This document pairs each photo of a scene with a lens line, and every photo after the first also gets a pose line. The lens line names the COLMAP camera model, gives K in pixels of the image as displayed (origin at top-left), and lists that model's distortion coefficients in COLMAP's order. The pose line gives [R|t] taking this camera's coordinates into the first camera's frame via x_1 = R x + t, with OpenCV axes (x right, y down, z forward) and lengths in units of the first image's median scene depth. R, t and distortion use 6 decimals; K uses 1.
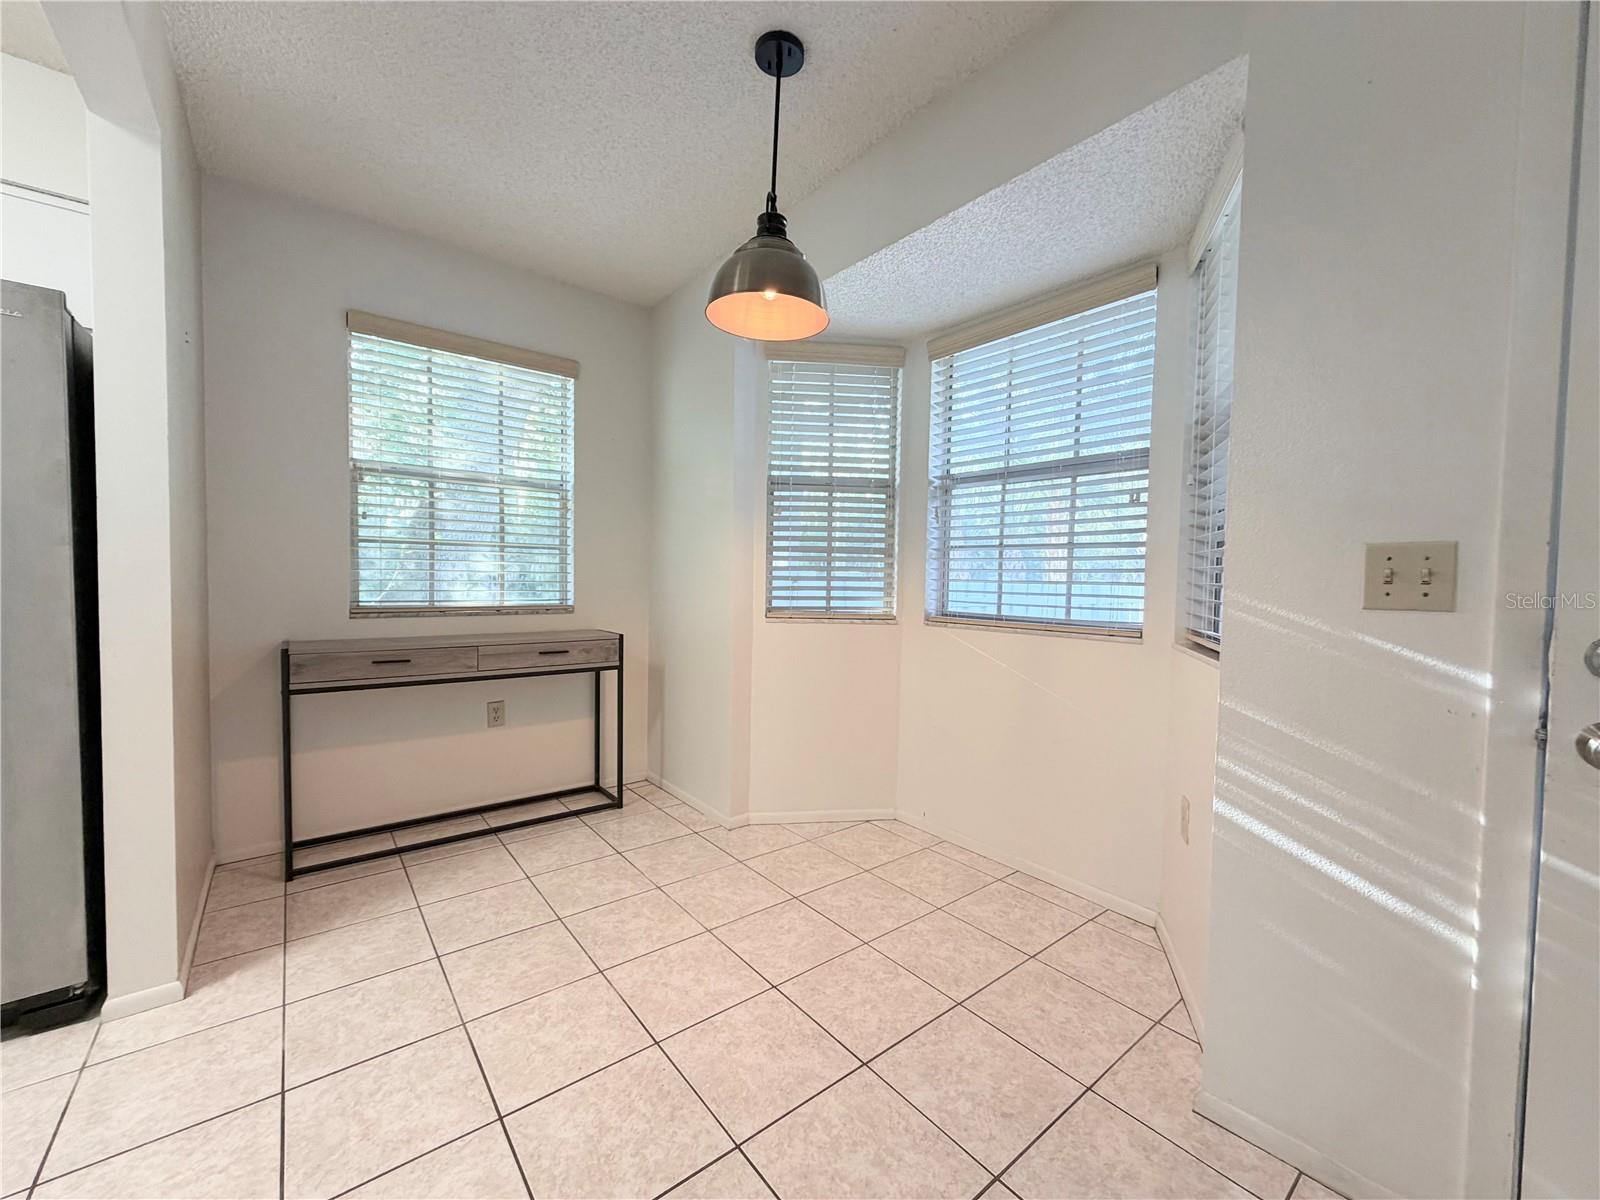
lens RADIAL K [[635.1, 0, 796.3], [0, 635.1, 603.3], [0, 0, 1]] dist [-0.000442, -0.000375]
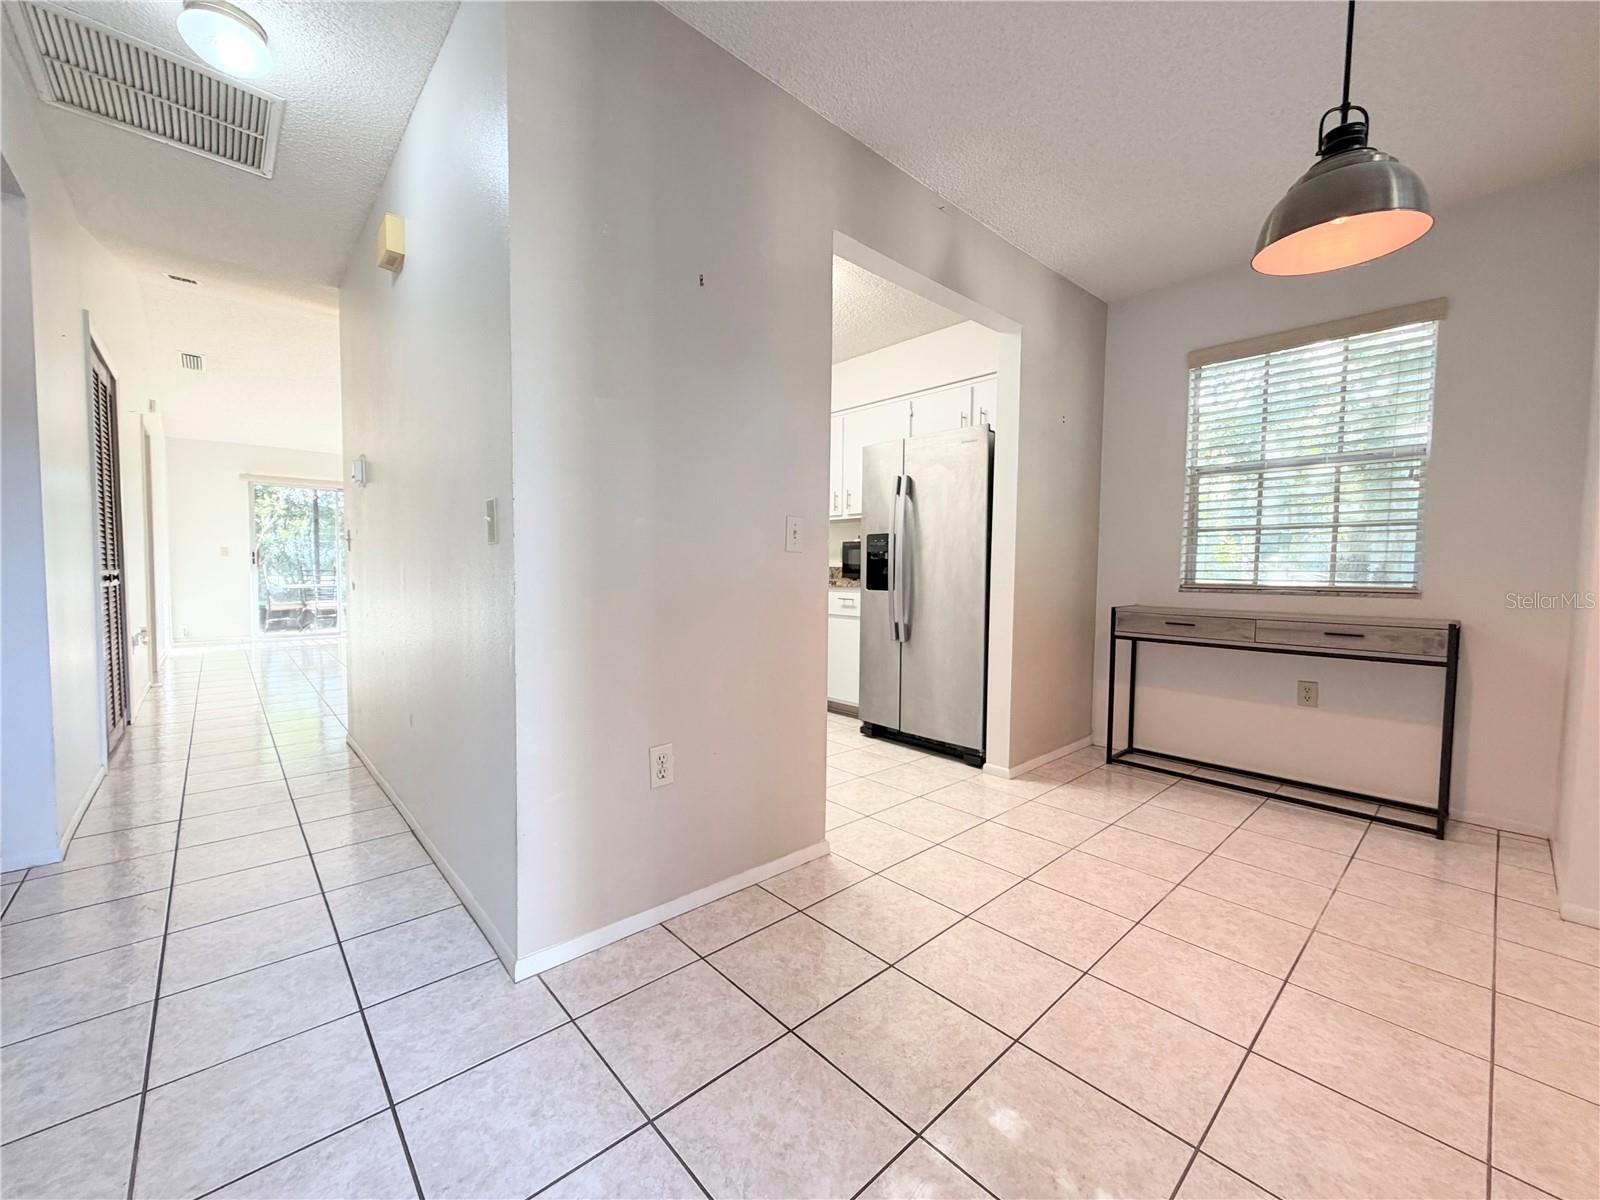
lens RADIAL K [[635.1, 0, 796.3], [0, 635.1, 603.3], [0, 0, 1]] dist [-0.000442, -0.000375]
pose [[0.067532, 0.042989, -0.996791, 0.527099], [-0.044054, 0.998225, 0.040066, 0.029765], [0.996744, 0.041207, 0.069306, 0.127761]]
